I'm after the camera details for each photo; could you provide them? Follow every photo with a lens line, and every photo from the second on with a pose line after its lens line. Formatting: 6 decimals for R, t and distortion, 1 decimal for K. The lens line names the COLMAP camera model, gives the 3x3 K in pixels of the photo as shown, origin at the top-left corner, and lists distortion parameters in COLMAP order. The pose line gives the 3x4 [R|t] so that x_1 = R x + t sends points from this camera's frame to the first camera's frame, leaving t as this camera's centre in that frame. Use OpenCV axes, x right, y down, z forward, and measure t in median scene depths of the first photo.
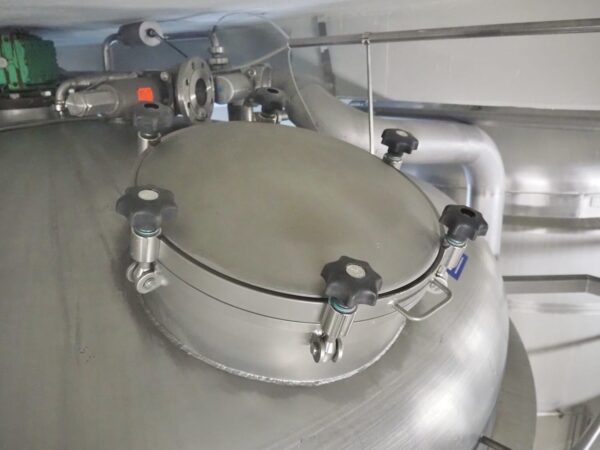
lens RADIAL K [[499.1, 0, 300.0], [0, 499.1, 225.0], [0, 0, 1]] dist [0.009075, 0.008801]
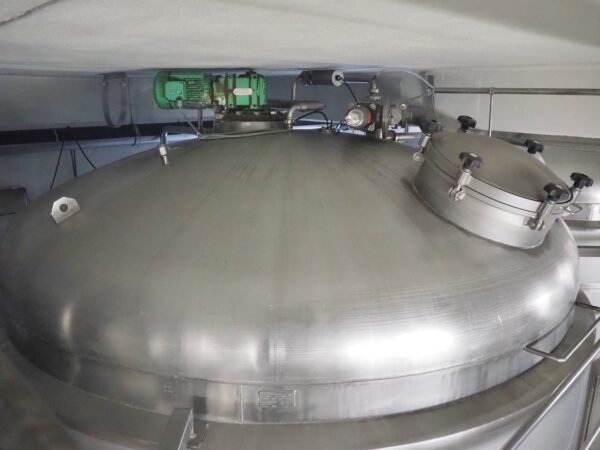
lens RADIAL K [[480.6, 0, 300.7], [0, 480.6, 250.6], [0, 0, 1]] dist [-0.007079, -0.003327]
pose [[0.998153, 0.048217, 0.036943, -0.458888], [-0.047805, 0.998785, -0.011969, 0.179915], [-0.037475, 0.010181, 0.999246, -0.492129]]
